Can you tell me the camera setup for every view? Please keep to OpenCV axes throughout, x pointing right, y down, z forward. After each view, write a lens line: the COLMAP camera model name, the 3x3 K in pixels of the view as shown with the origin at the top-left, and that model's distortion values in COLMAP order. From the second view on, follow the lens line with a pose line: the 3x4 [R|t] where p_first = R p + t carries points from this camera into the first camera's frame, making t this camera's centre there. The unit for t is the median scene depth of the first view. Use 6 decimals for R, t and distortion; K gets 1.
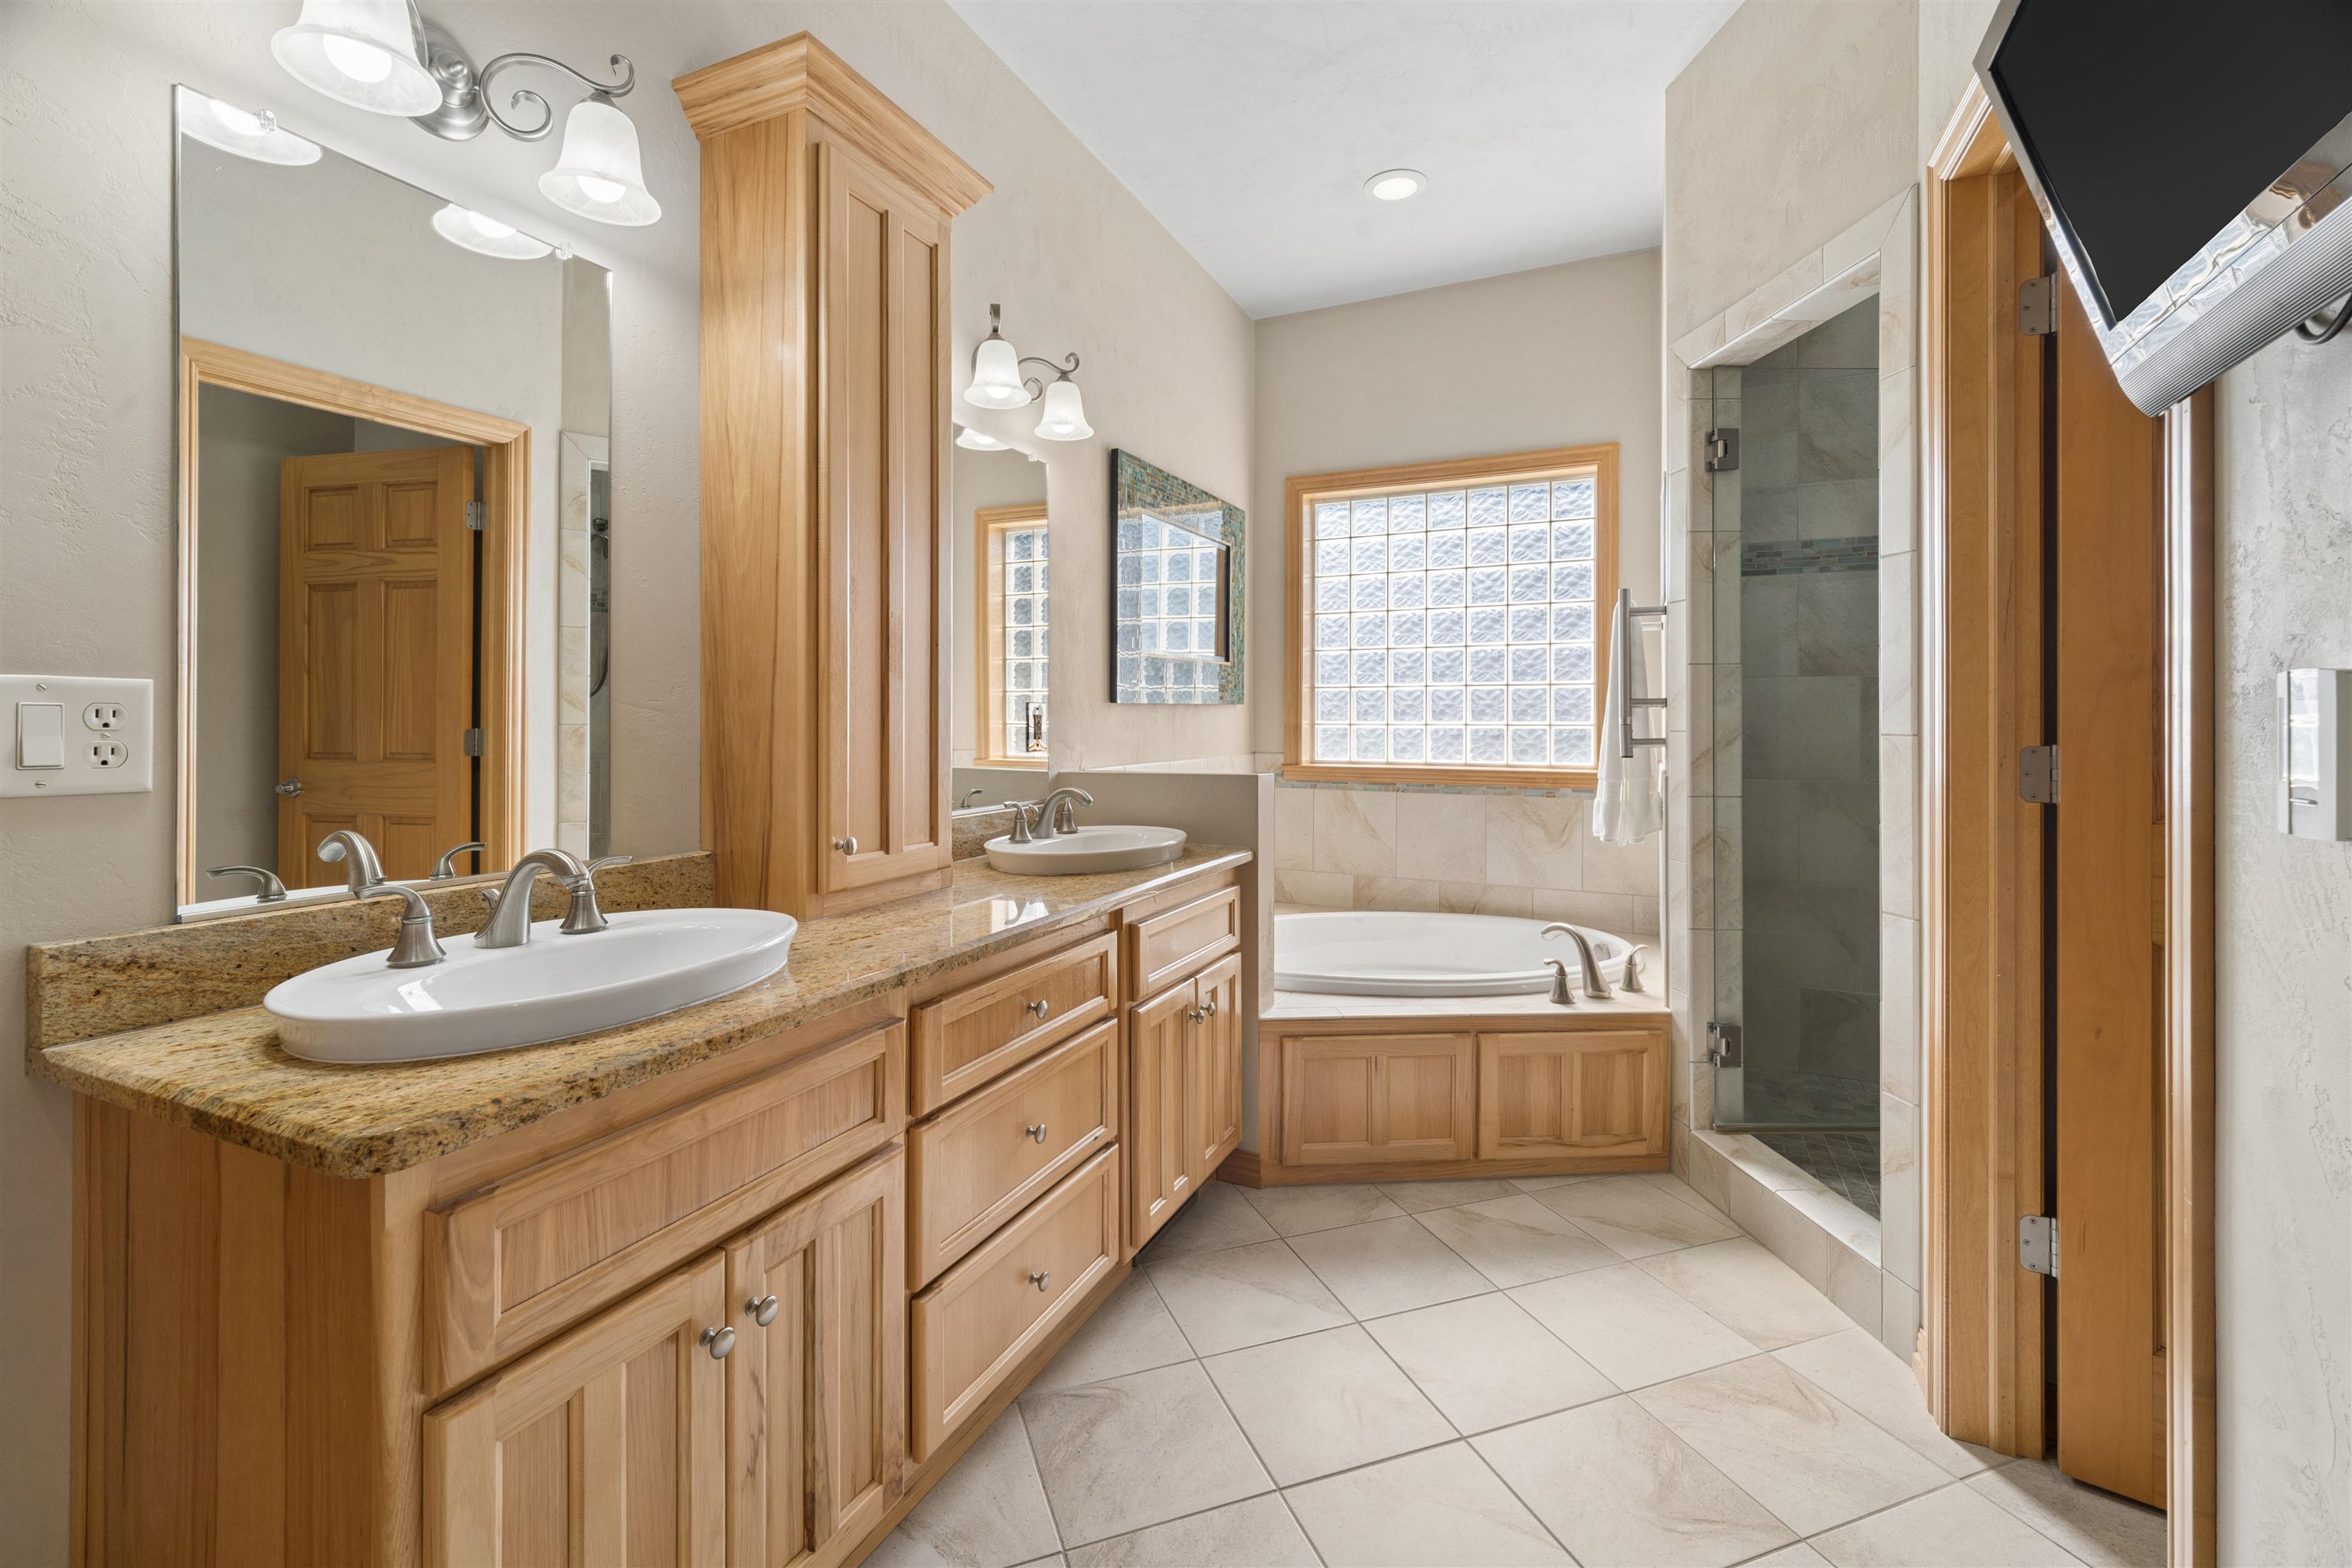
lens RADIAL K [[1009.0, 0, 1166.9], [0, 1009.0, 716.8], [0, 0, 1]] dist [0.001992, 0.000017]
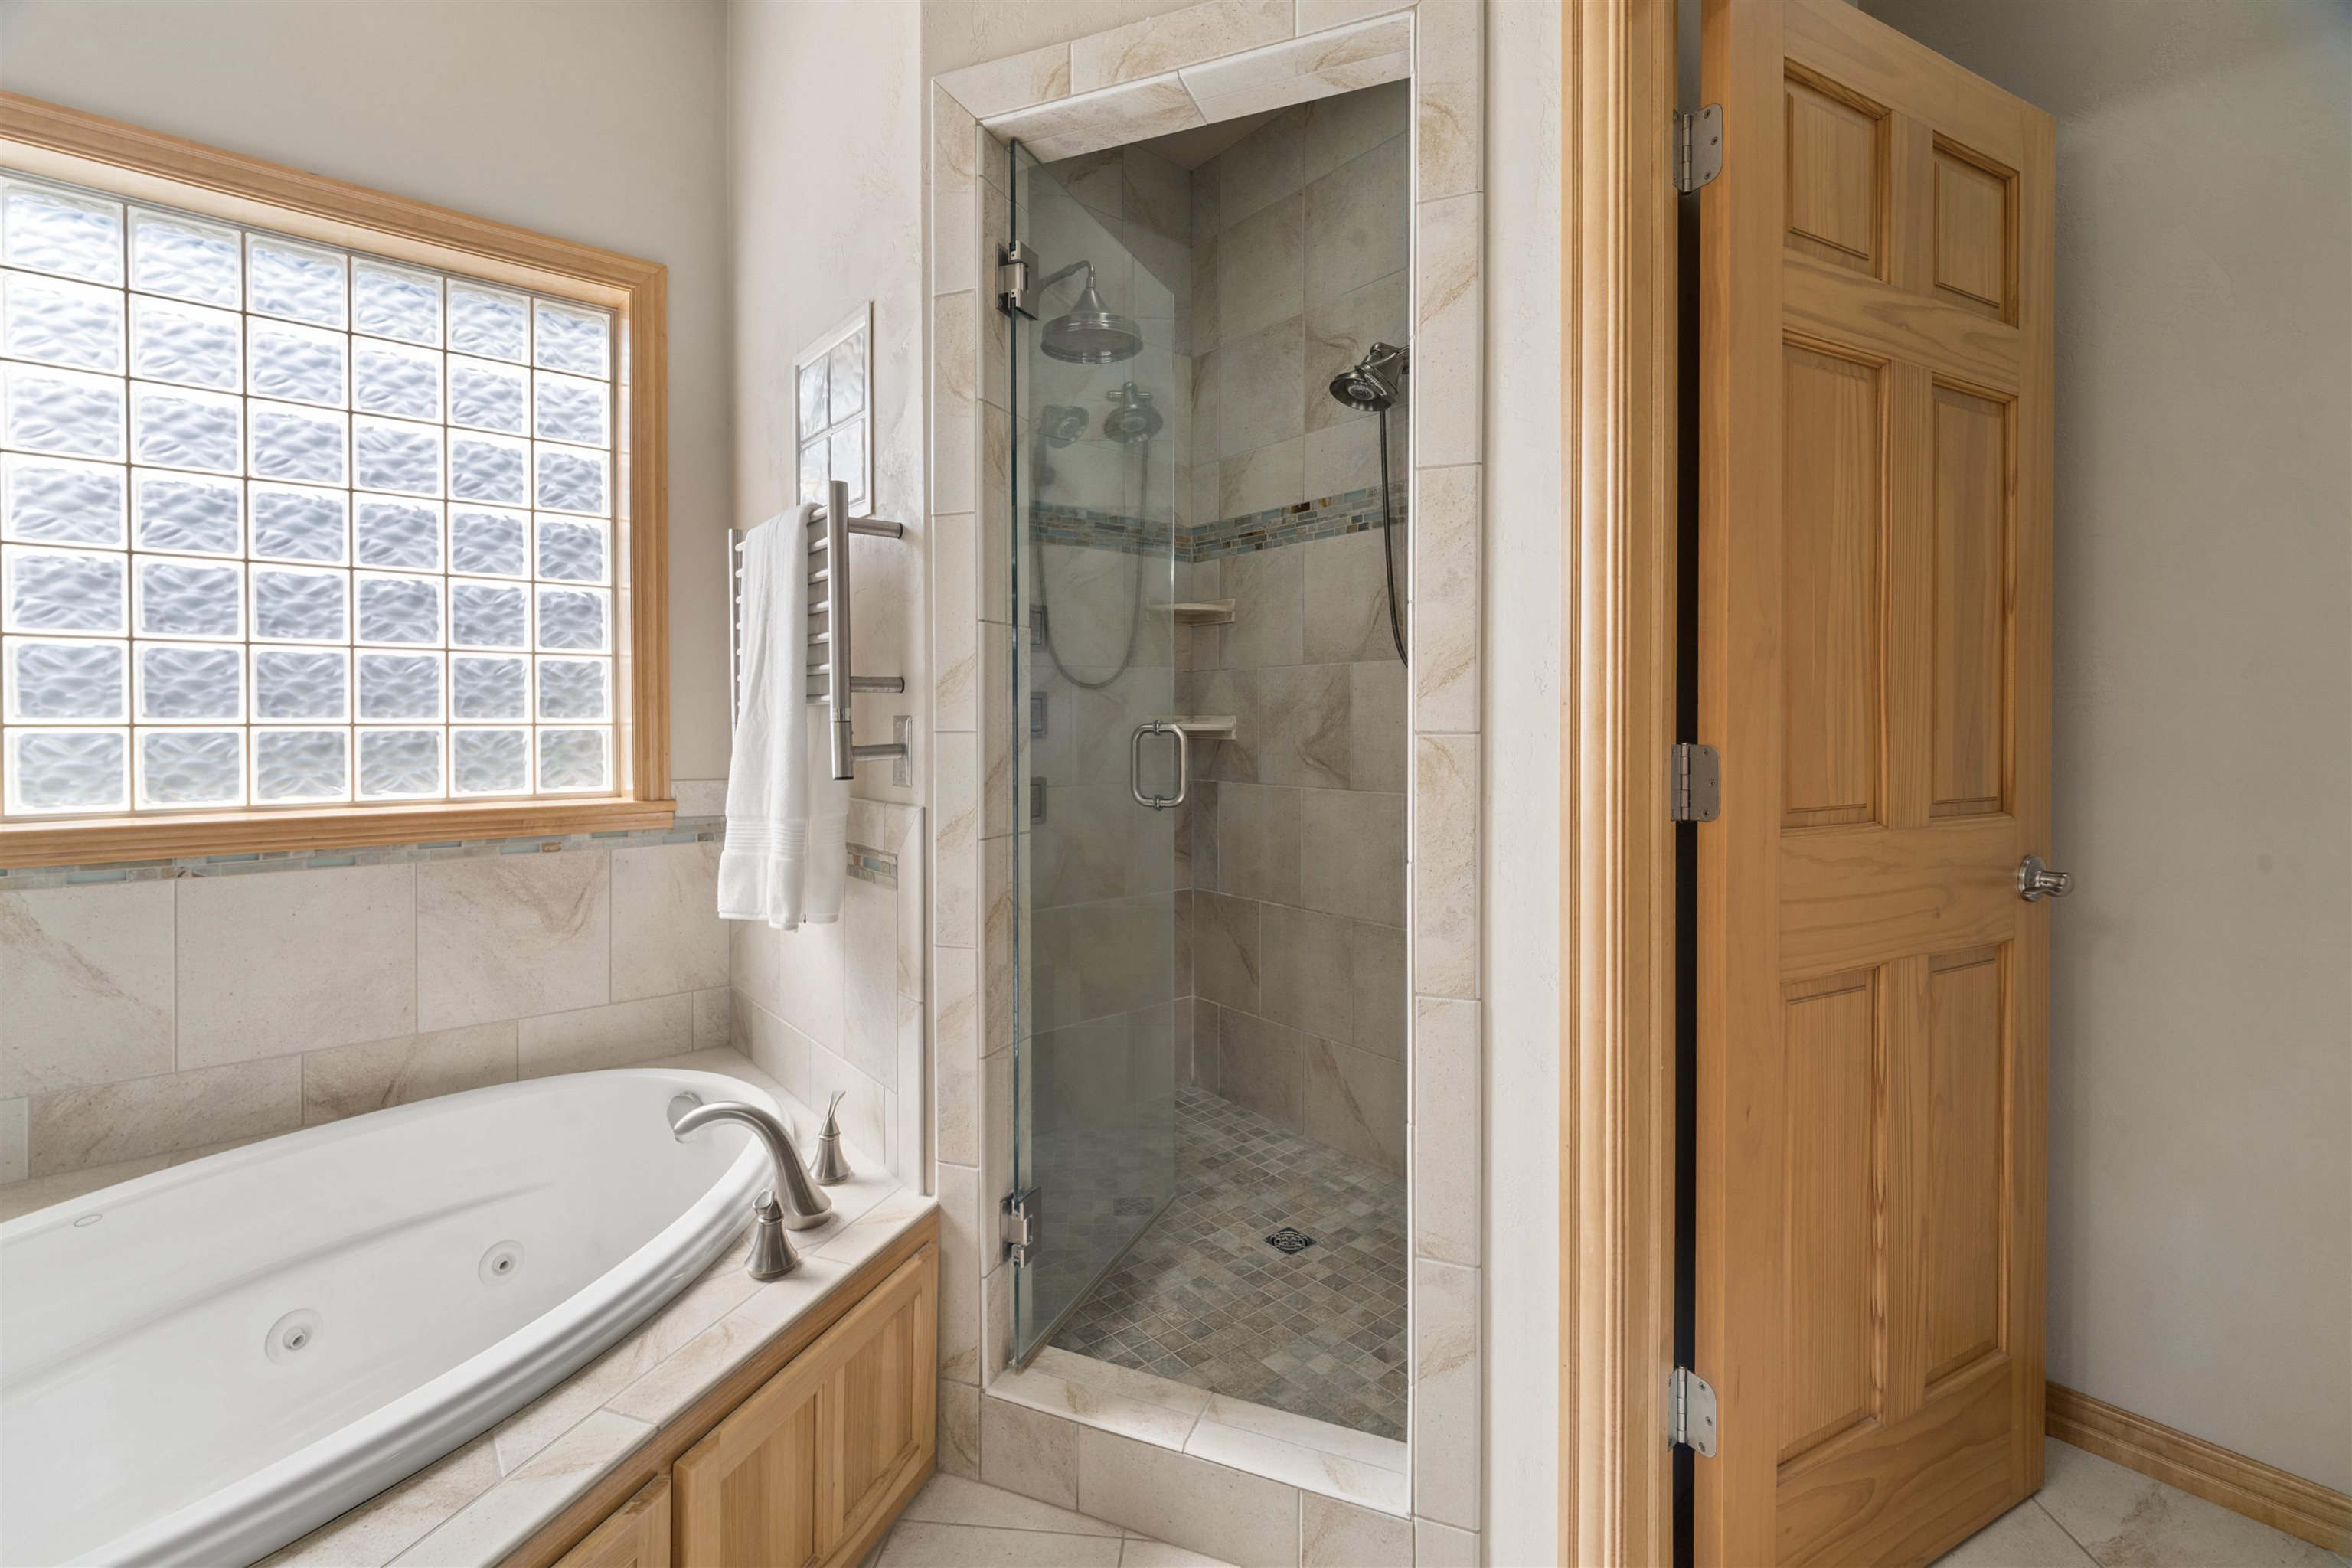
lens RADIAL K [[1023.8, 0, 1165.4], [0, 1023.8, 723.5], [0, 0, 1]] dist [0.010083, -0.000195]
pose [[0.431659, -0.009198, 0.901990, 0.012190], [0.001602, 0.999954, 0.009430, 0.003755], [-0.902035, -0.002626, 0.431654, 0.630819]]
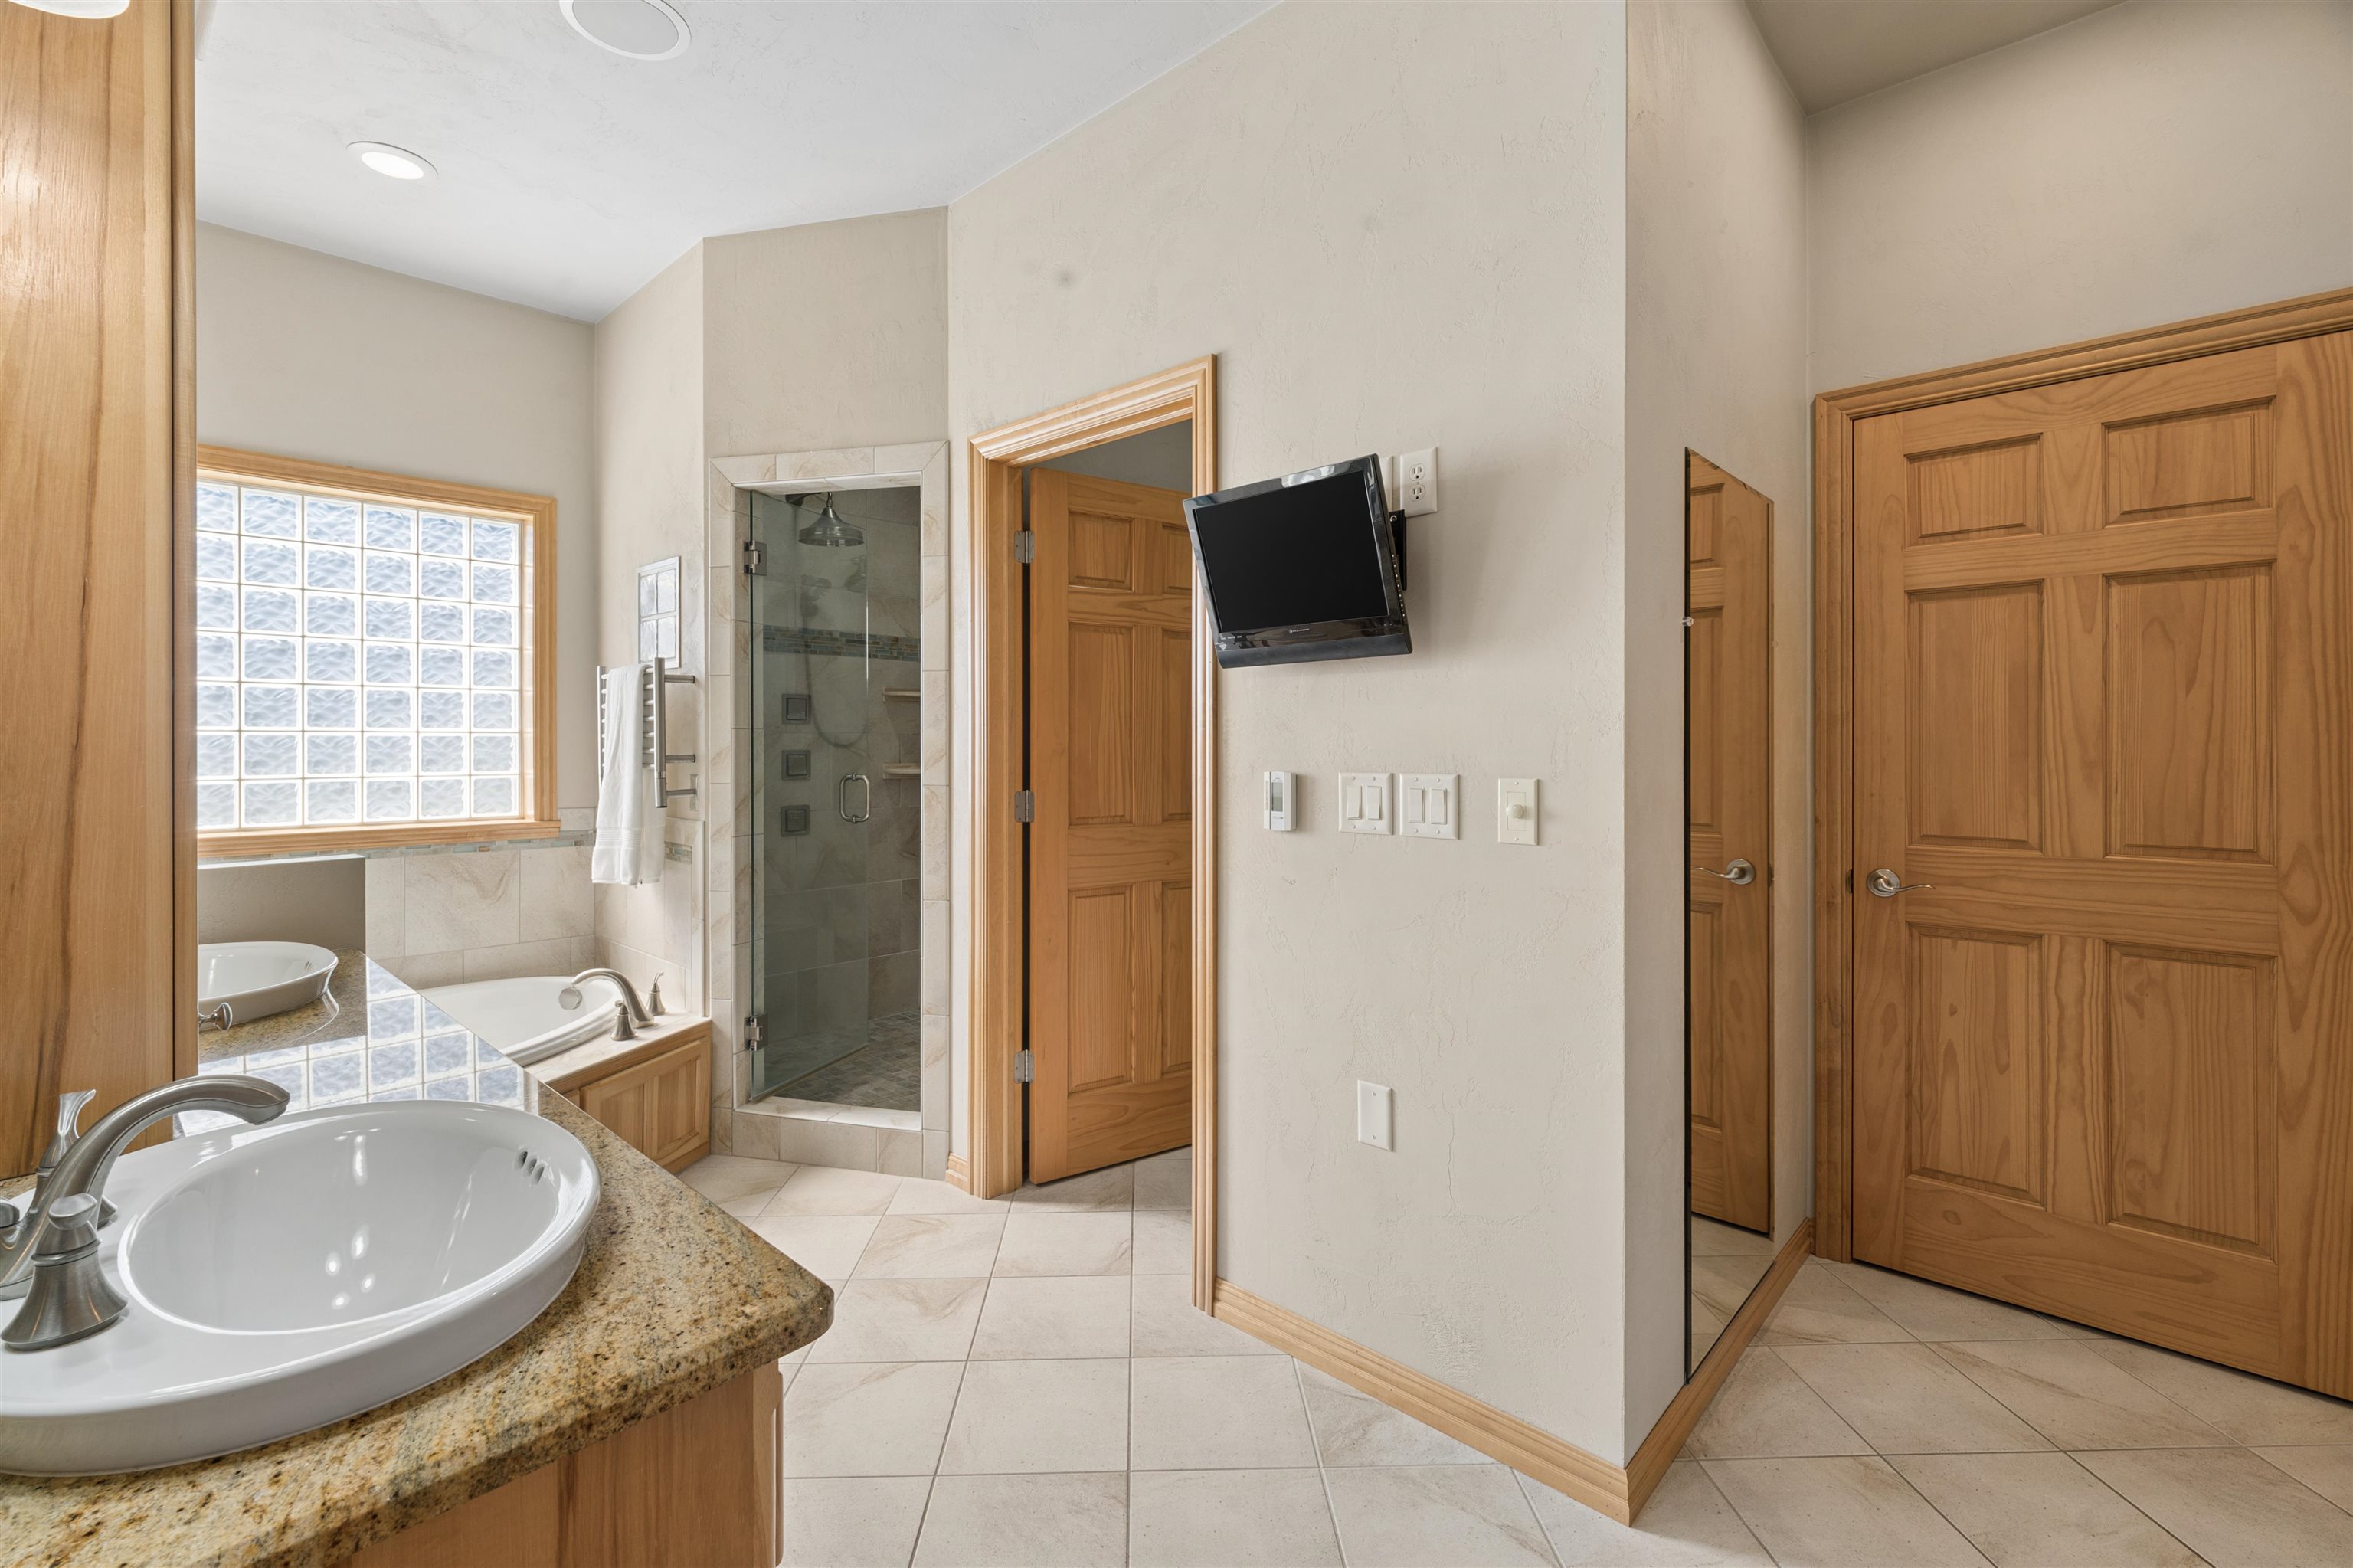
lens RADIAL K [[1027.5, 0, 1181.5], [0, 1027.5, 742.6], [0, 0, 1]] dist [0.000006, -0.000038]
pose [[0.308025, -0.003268, 0.951373, -0.491276], [-0.000825, 0.999993, 0.003702, -0.039609], [-0.951378, -0.001925, 0.308020, 0.102699]]
